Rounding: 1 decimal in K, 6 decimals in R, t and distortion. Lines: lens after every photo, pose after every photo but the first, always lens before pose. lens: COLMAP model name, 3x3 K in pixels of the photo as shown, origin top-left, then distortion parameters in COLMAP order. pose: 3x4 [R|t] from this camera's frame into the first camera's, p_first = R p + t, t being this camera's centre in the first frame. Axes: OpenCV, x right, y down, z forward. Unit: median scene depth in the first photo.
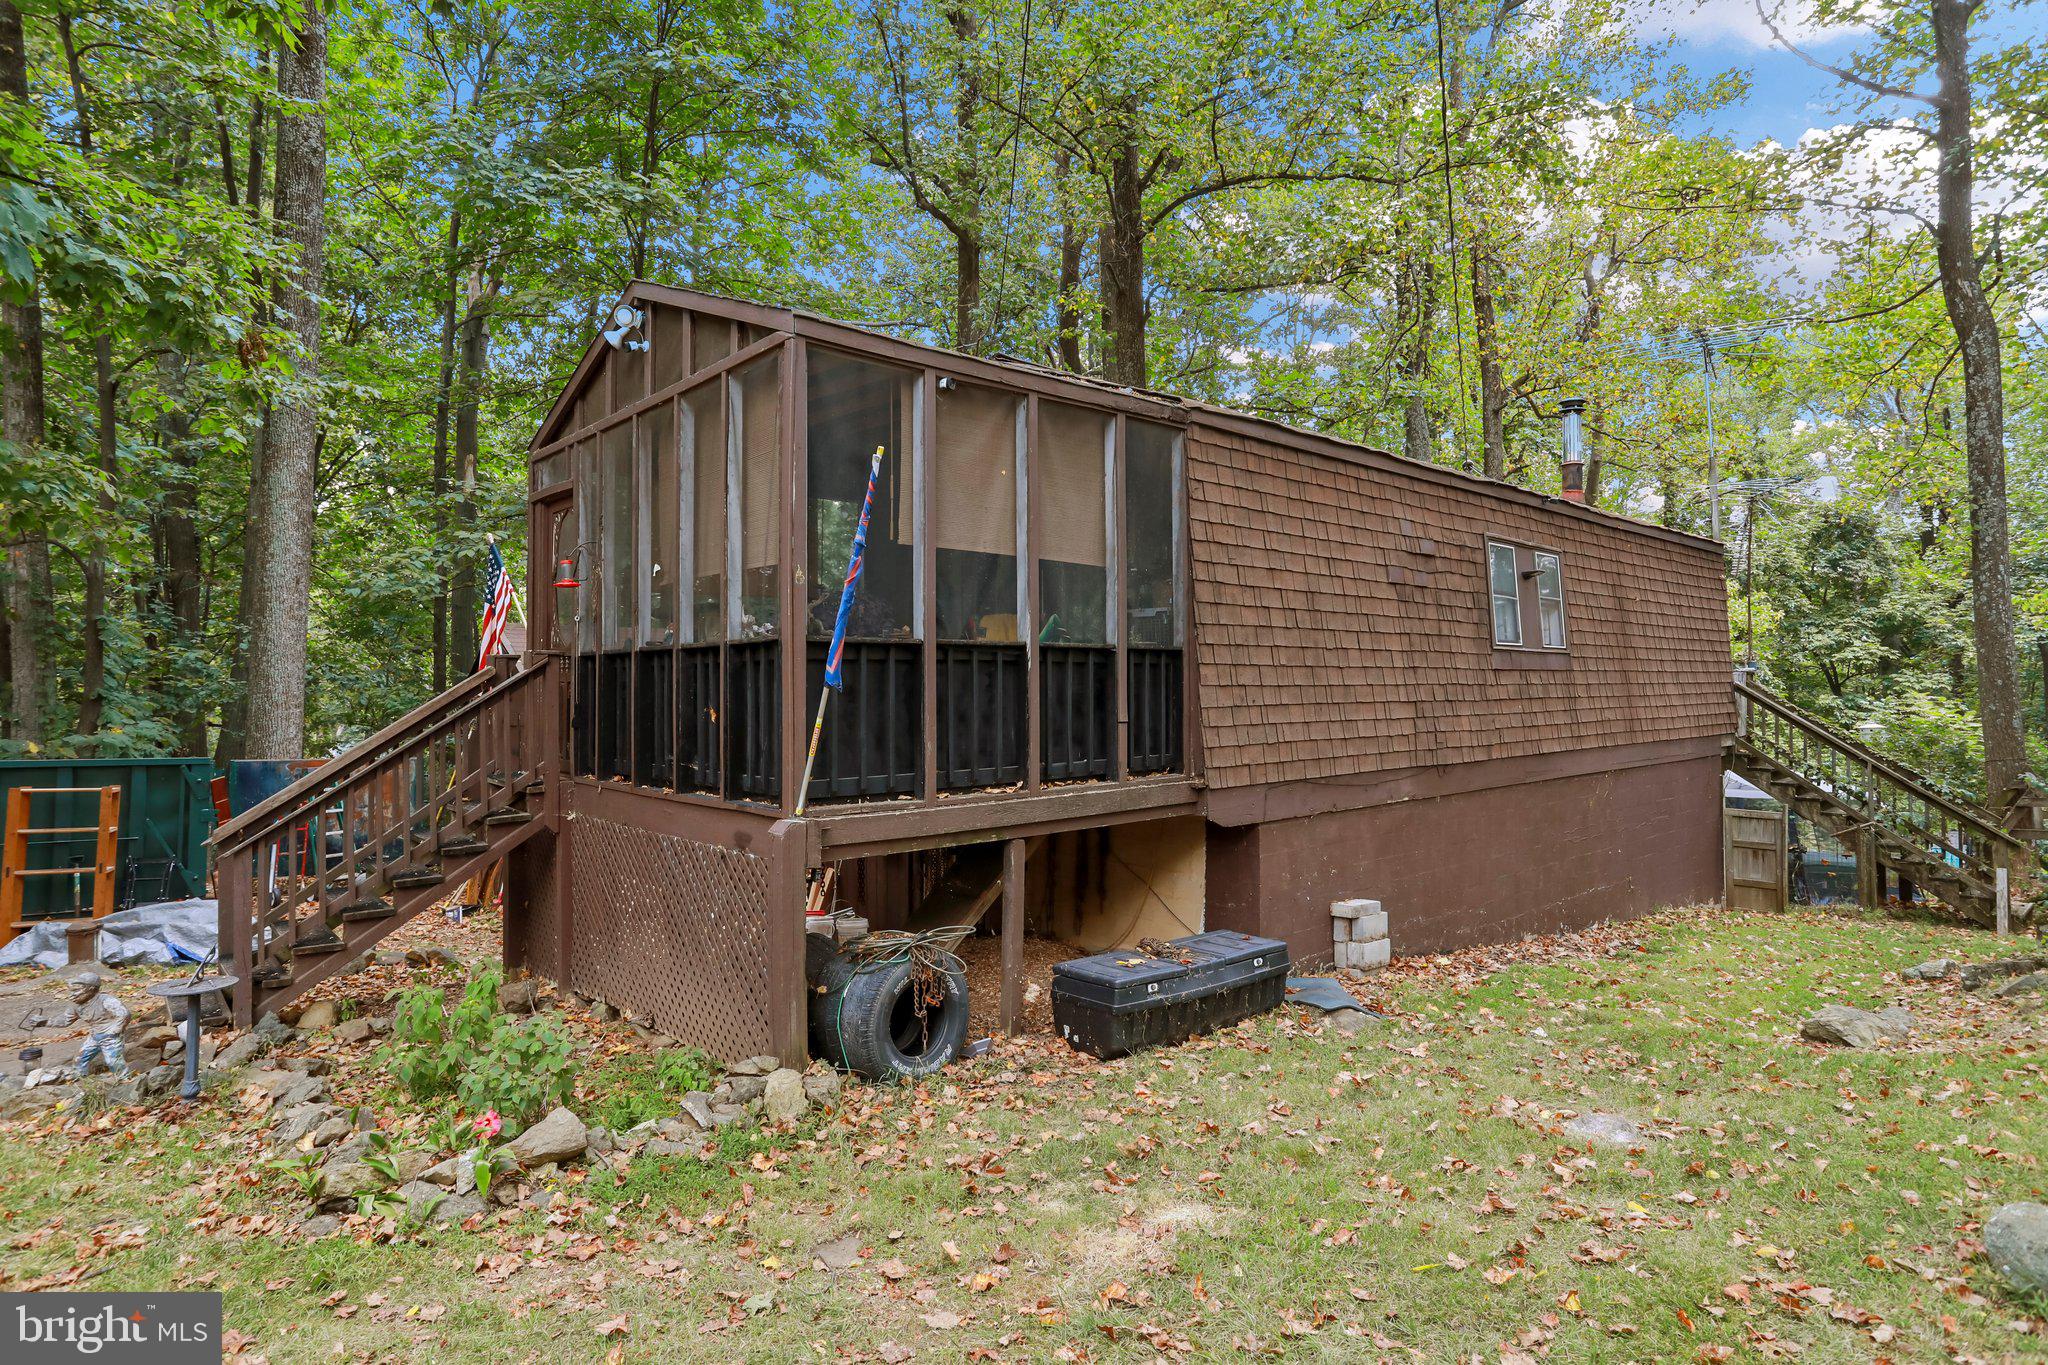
lens RADIAL K [[1110.5, 0, 1024.0], [0, 1110.5, 682.5], [0, 0, 1]] dist [-0.015816, 0.000642]
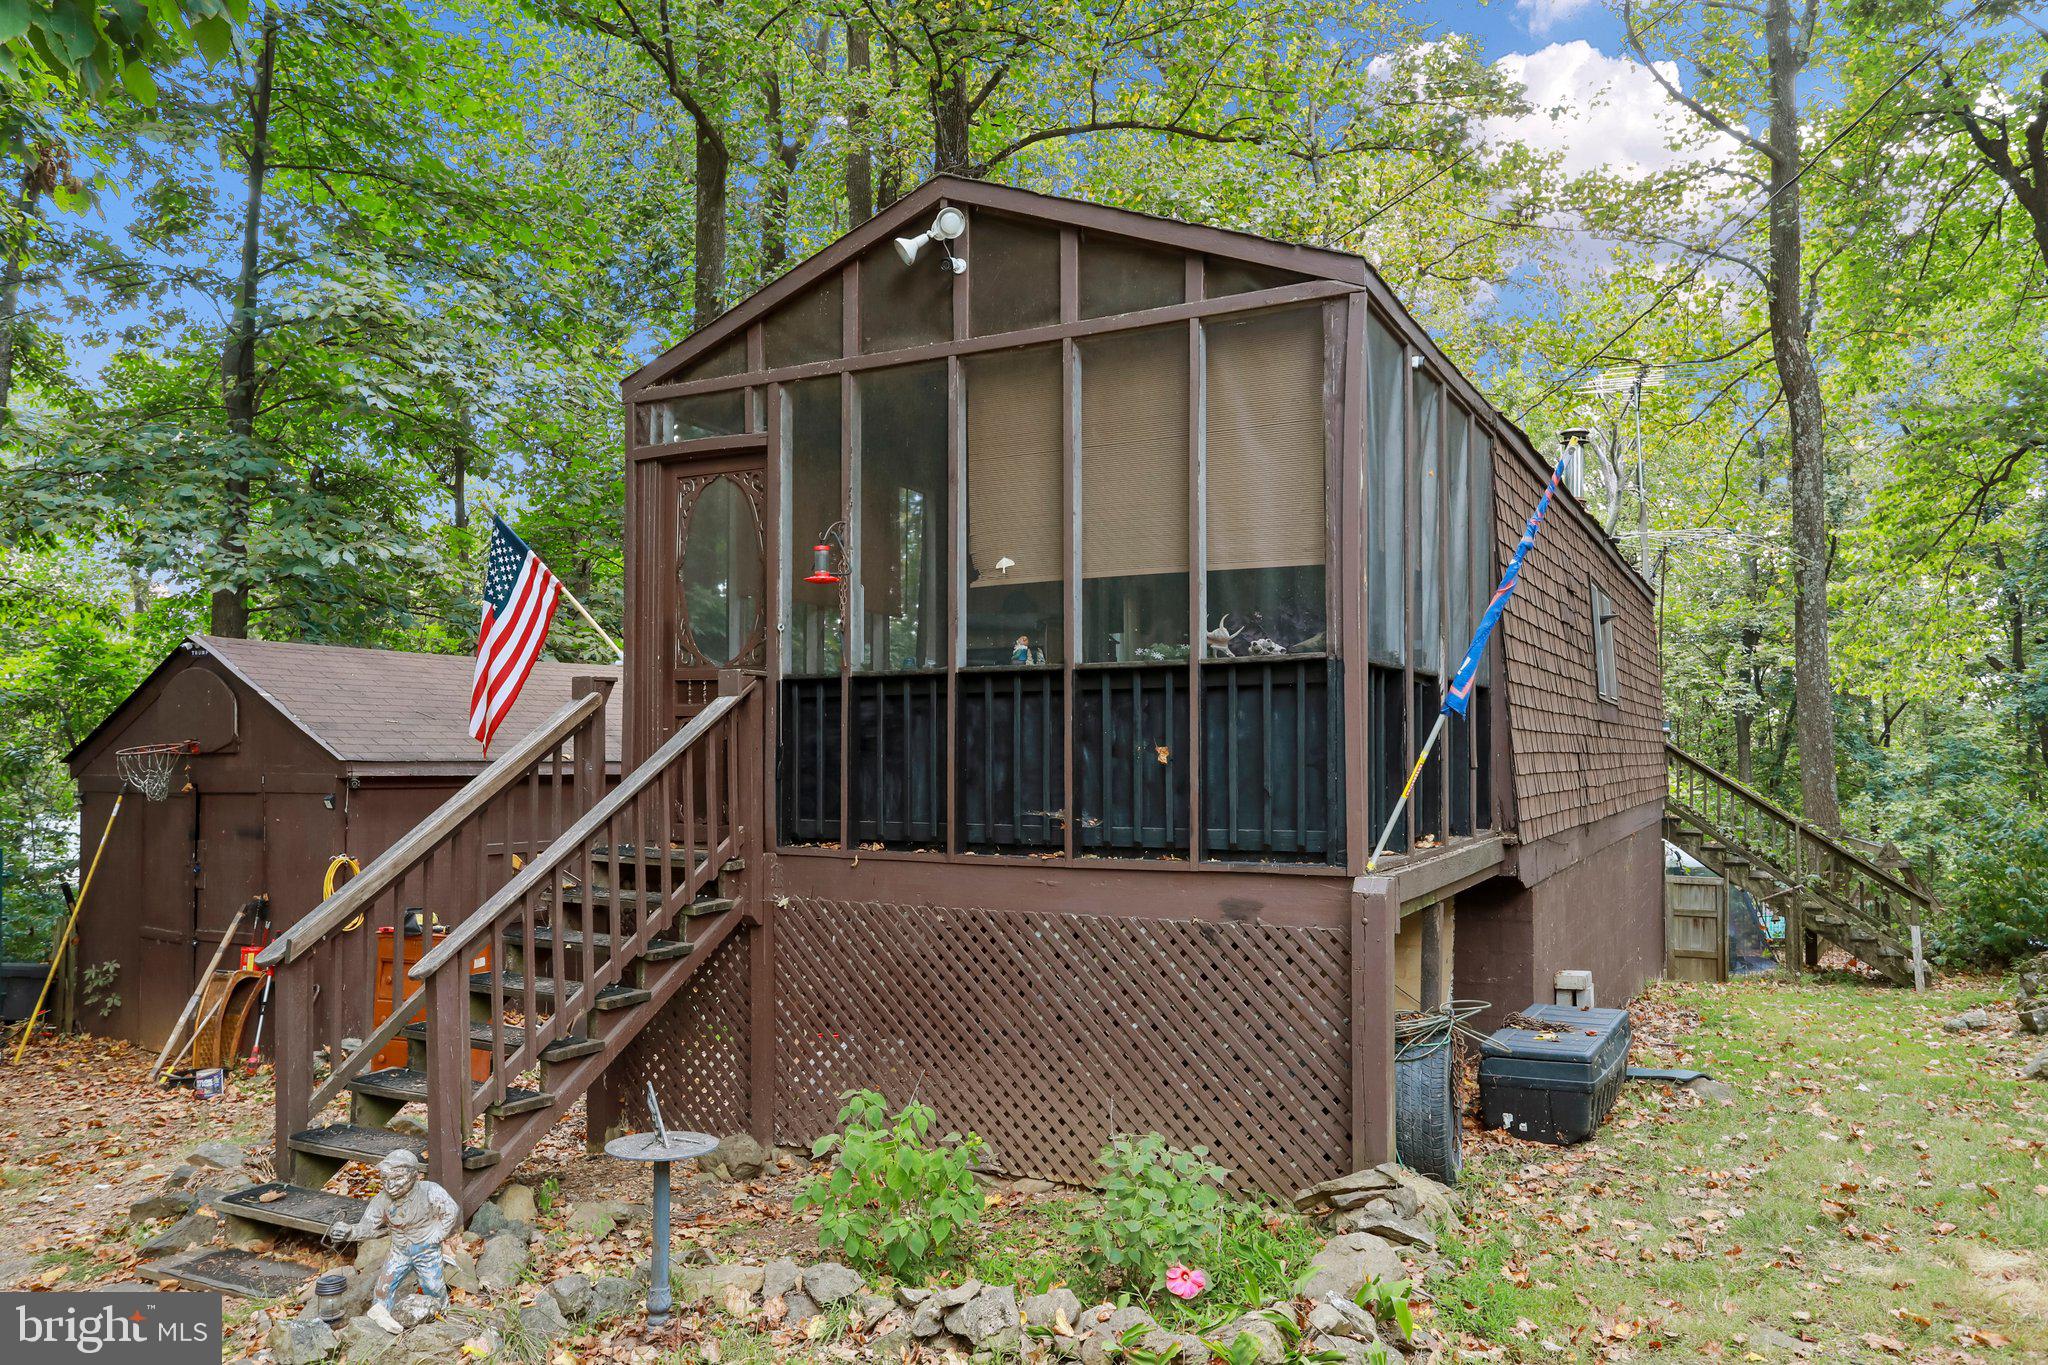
lens RADIAL K [[1445.9, 0, 1024.8], [0, 1445.9, 759.7], [0, 0, 1]] dist [0.006604, 0.002362]
pose [[0.936113, 0.002562, 0.351690, -0.537448], [-0.003789, 0.999989, 0.002802, 0.023169], [-0.351679, -0.003955, 0.936112, 0.055075]]
